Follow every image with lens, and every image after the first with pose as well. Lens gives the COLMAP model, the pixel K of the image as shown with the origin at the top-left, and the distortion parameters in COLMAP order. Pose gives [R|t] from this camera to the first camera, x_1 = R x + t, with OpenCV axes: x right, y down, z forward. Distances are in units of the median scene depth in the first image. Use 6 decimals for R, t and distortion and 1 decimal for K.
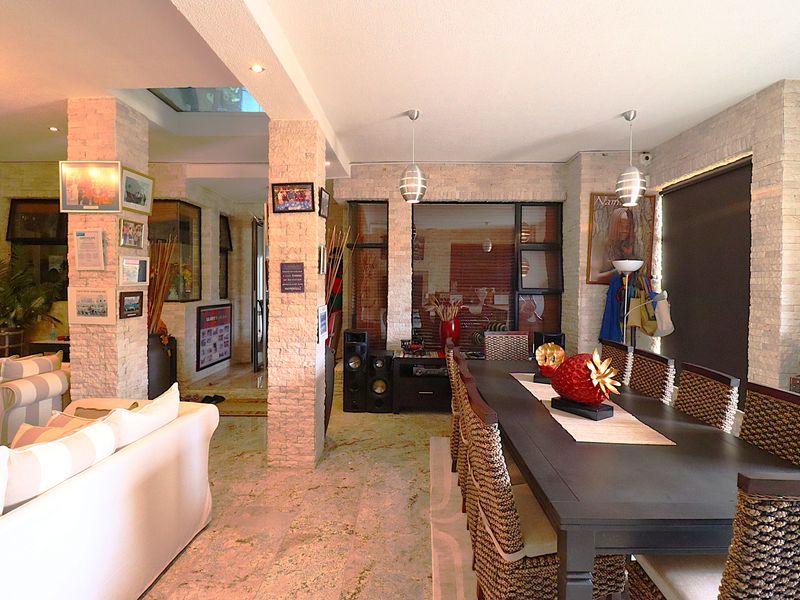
lens RADIAL K [[422.1, 0, 399.6], [0, 422.1, 290.7], [0, 0, 1]] dist [-0.000365, -0.013759]
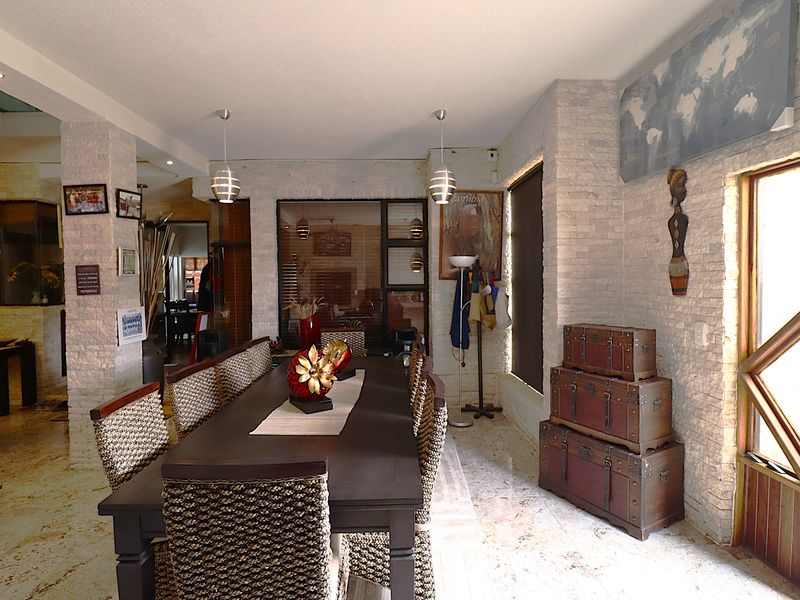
lens RADIAL K [[430.4, 0, 400.5], [0, 430.4, 292.6], [0, 0, 1]] dist [-0.000405, -0.016059]
pose [[0.998401, -0.019720, 0.052970, 0.425360], [0.019016, 0.999724, 0.013765, -0.001376], [-0.053227, -0.012736, 0.998501, -0.046982]]
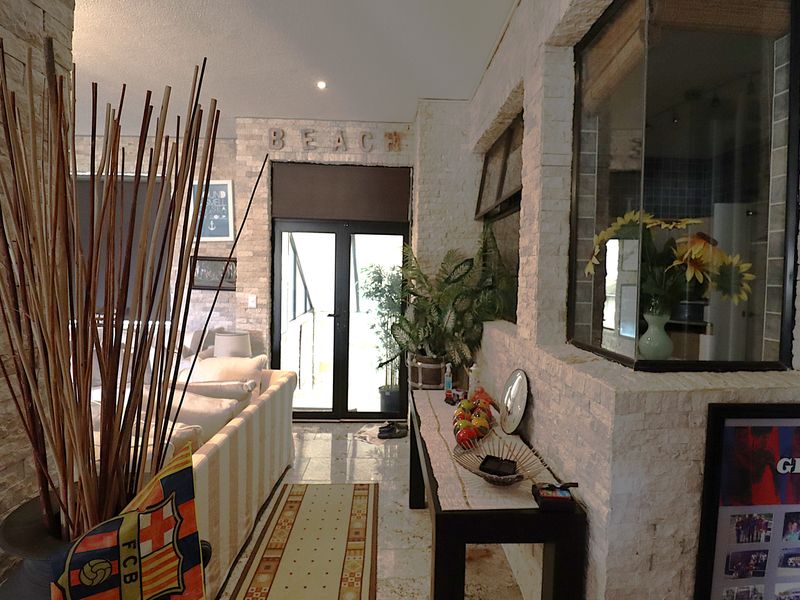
lens RADIAL K [[422.1, 0, 399.6], [0, 422.1, 290.7], [0, 0, 1]] dist [-0.000365, -0.013759]
pose [[0.072655, 0.003301, -0.997352, -0.444113], [-0.037300, 0.999304, 0.000590, -0.028094], [0.996659, 0.037159, 0.072728, 1.369547]]
